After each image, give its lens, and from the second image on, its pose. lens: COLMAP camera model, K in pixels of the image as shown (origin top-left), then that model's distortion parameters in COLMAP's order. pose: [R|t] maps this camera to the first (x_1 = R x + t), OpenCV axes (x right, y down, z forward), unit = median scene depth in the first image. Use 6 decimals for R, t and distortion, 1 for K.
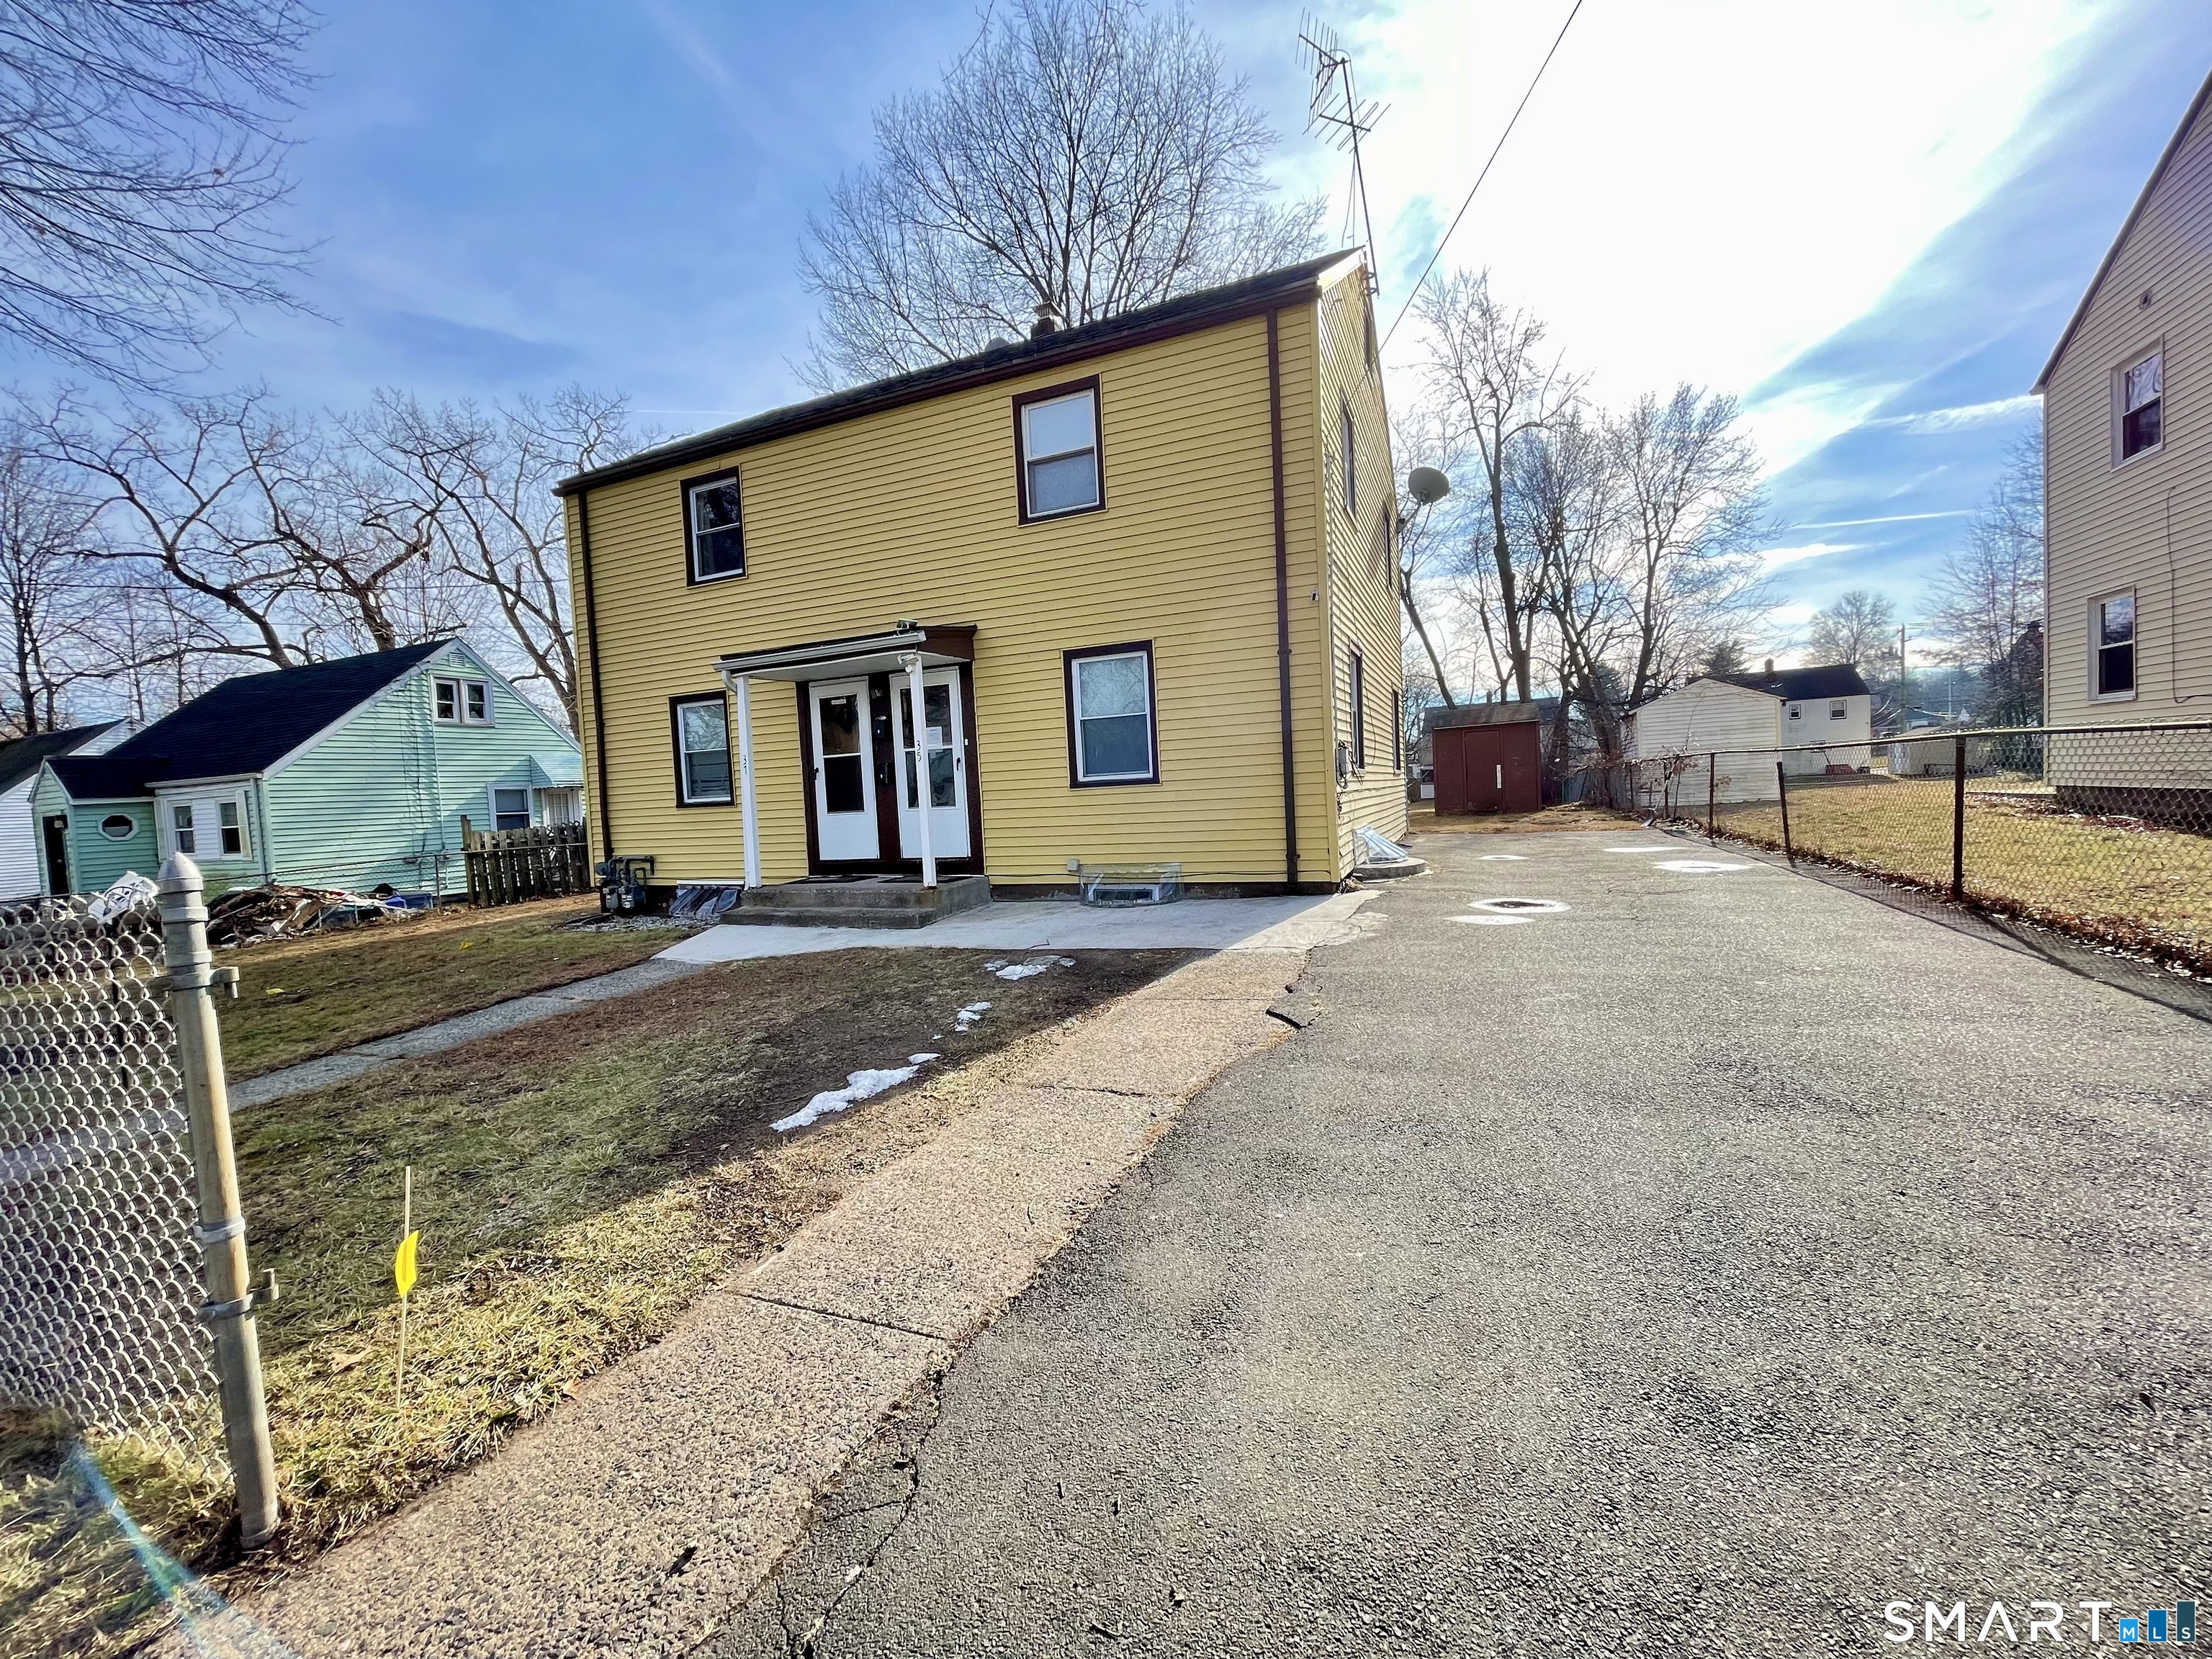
lens RADIAL K [[891.0, 0, 1103.7], [0, 891.0, 837.6], [0, 0, 1]] dist [-0.001289, 0.000076]
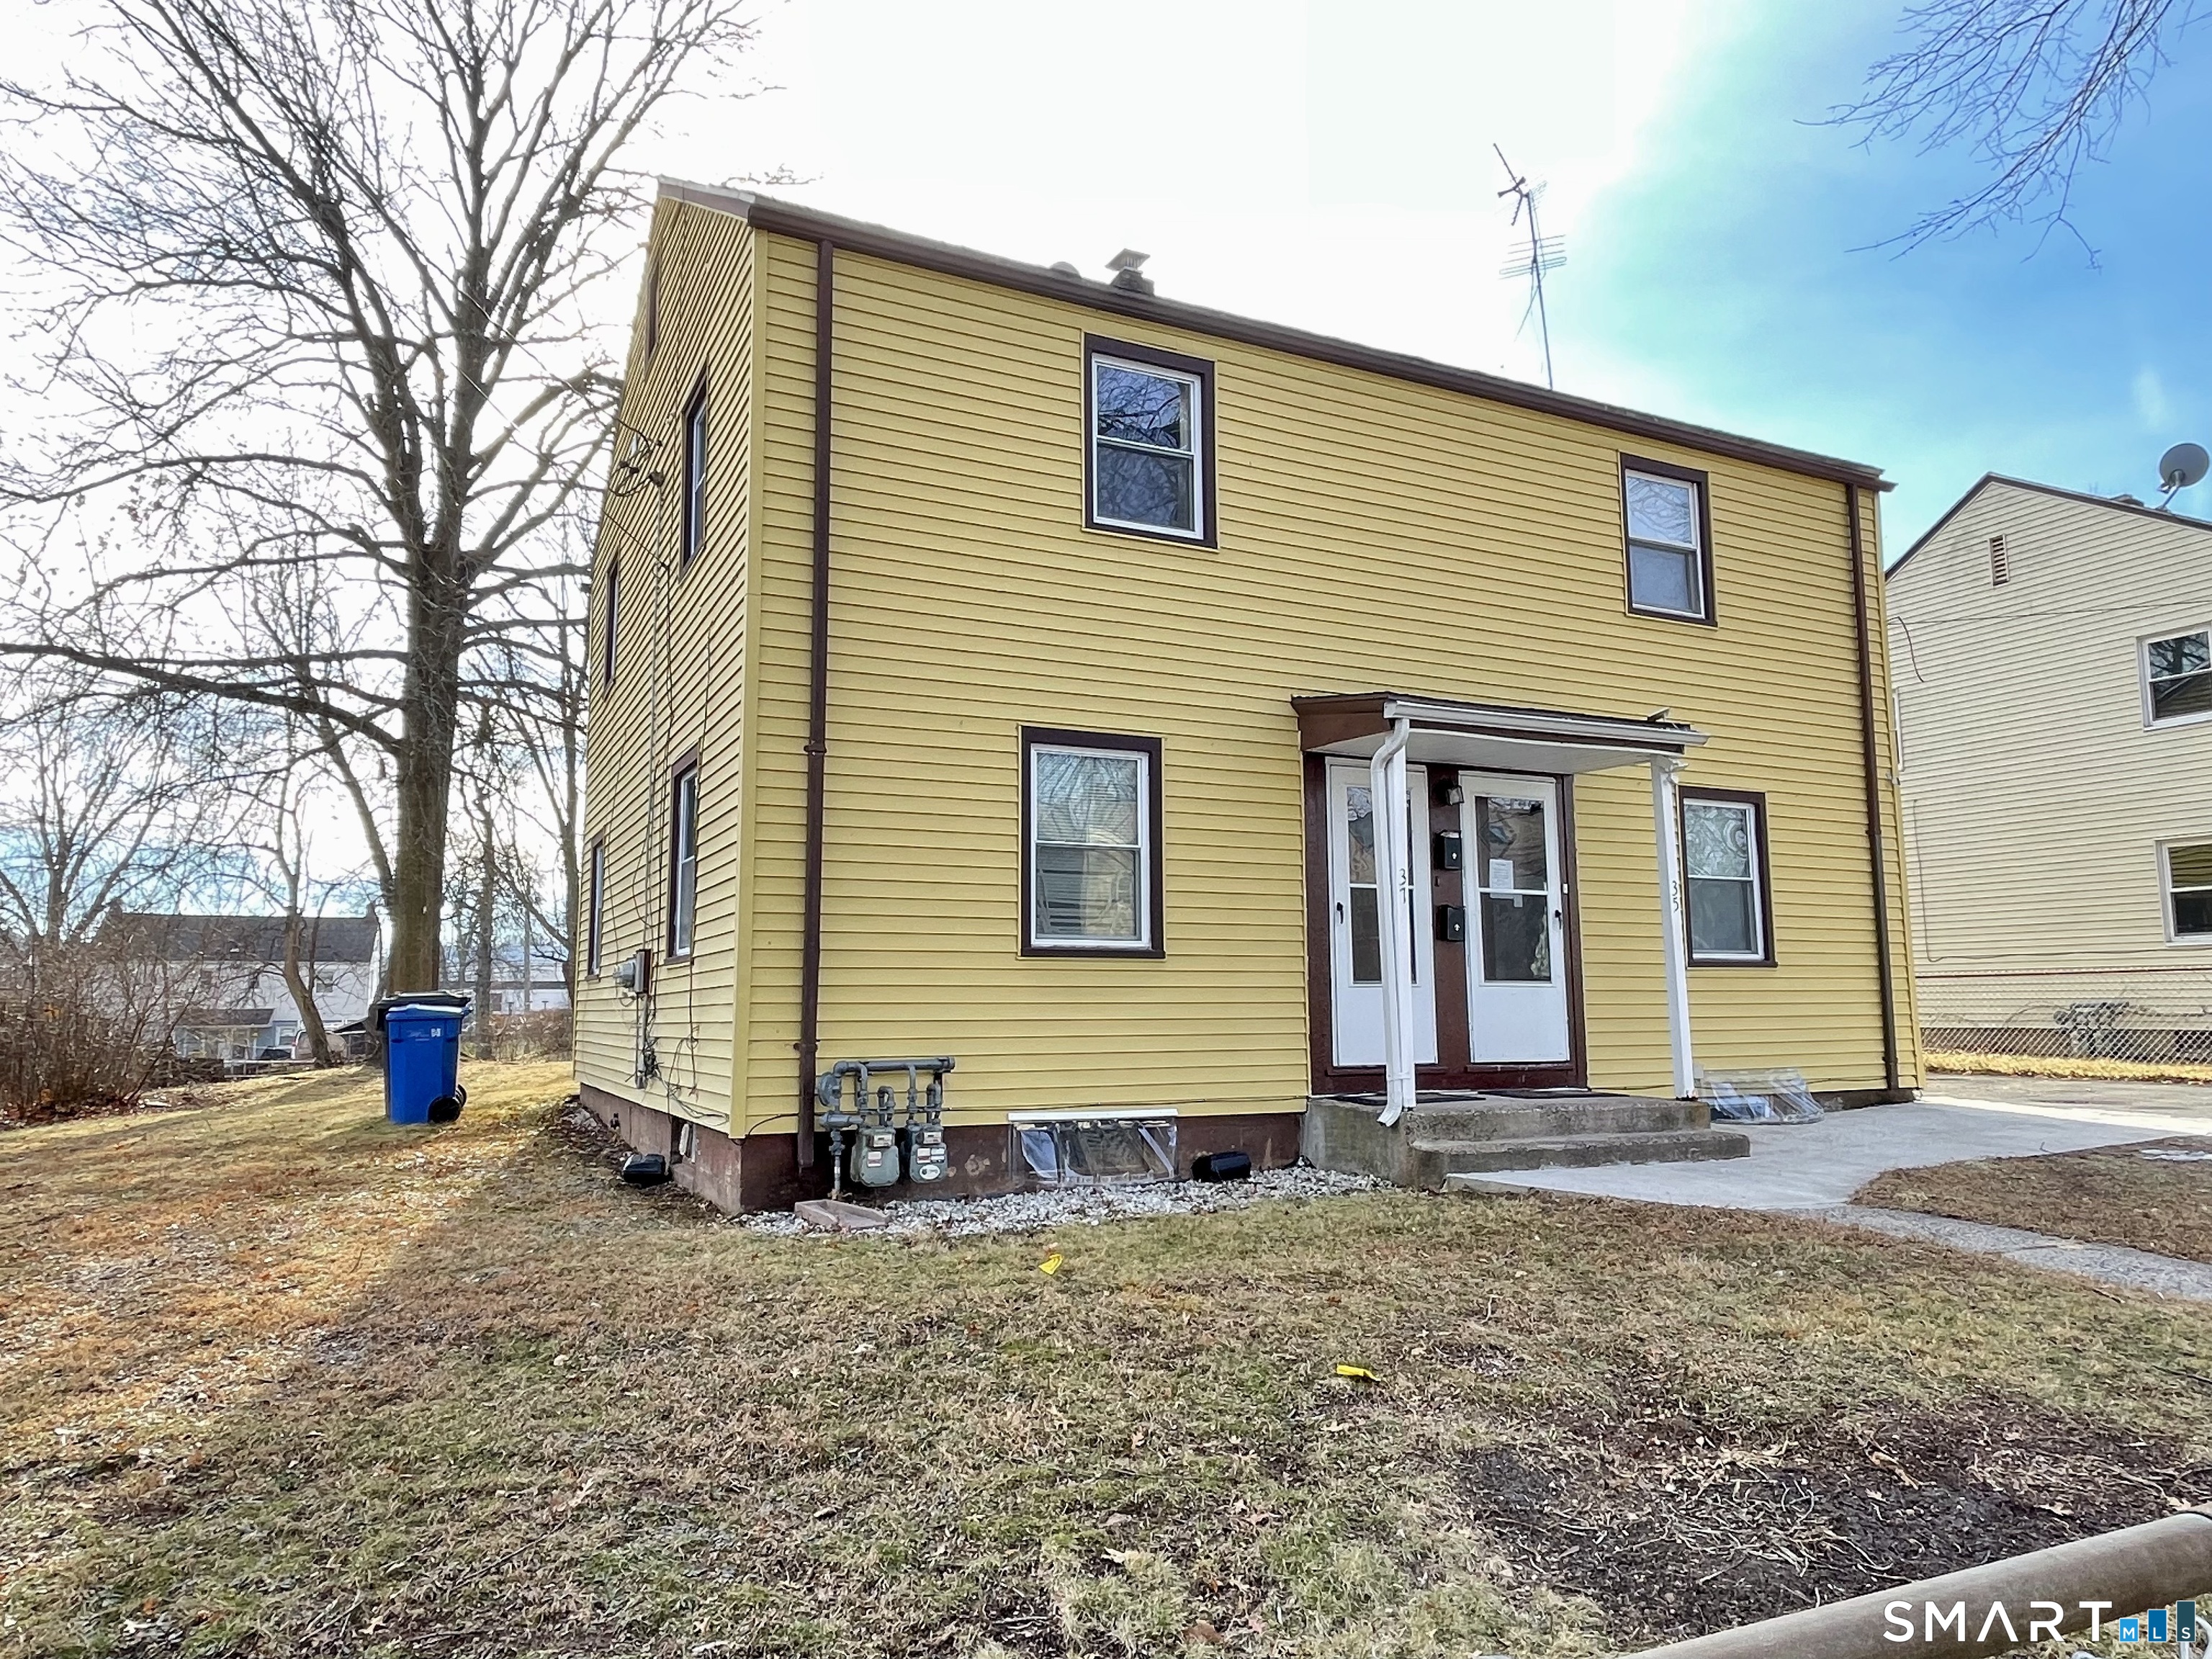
lens RADIAL K [[1411.6, 0, 1095.4], [0, 1411.6, 834.7], [0, 0, 1]] dist [-0.003689, -0.002011]
pose [[0.657985, 0.140892, 0.739733, -1.096254], [0.008005, 0.980977, -0.193961, 0.053465], [-0.752988, 0.133546, 0.644340, 0.523191]]
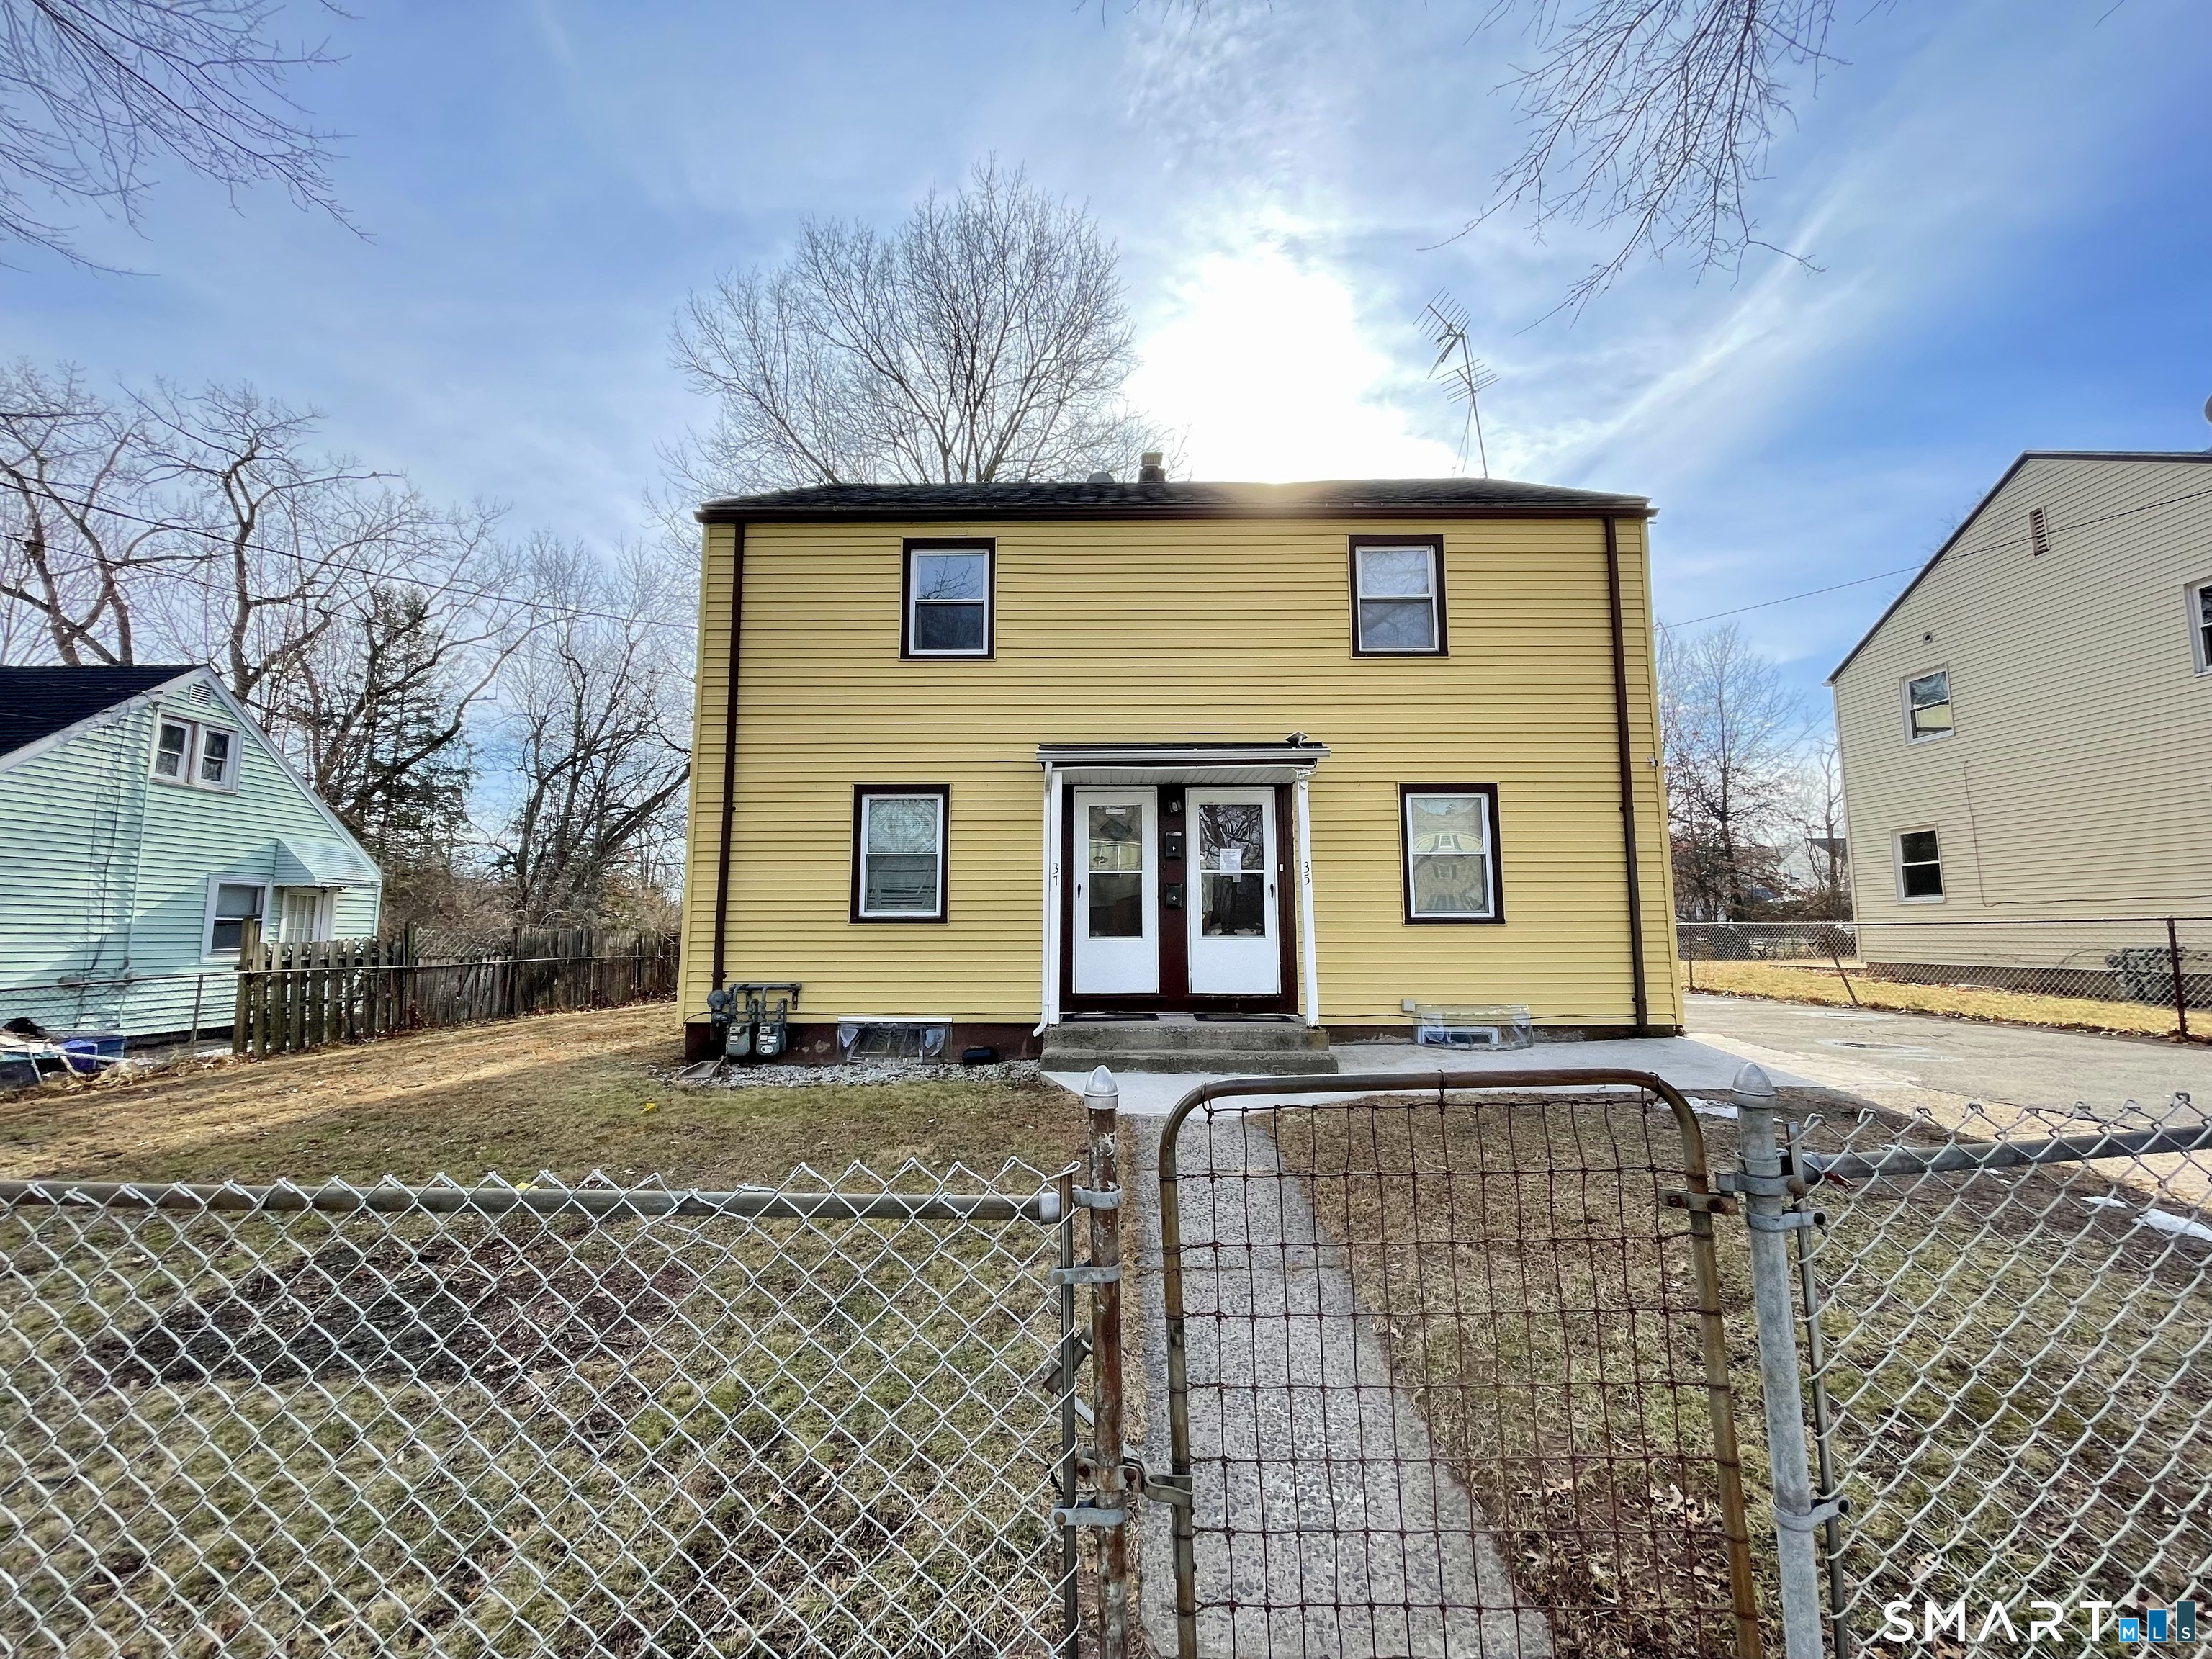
lens RADIAL K [[891.0, 0, 1110.7], [0, 891.0, 837.3], [0, 0, 1]] dist [-0.001289, 0.000076]
pose [[0.922957, 0.094360, 0.373157, -0.613485], [-0.028240, 0.983472, -0.178843, 0.029513], [-0.383865, 0.154526, 0.910368, 0.200847]]
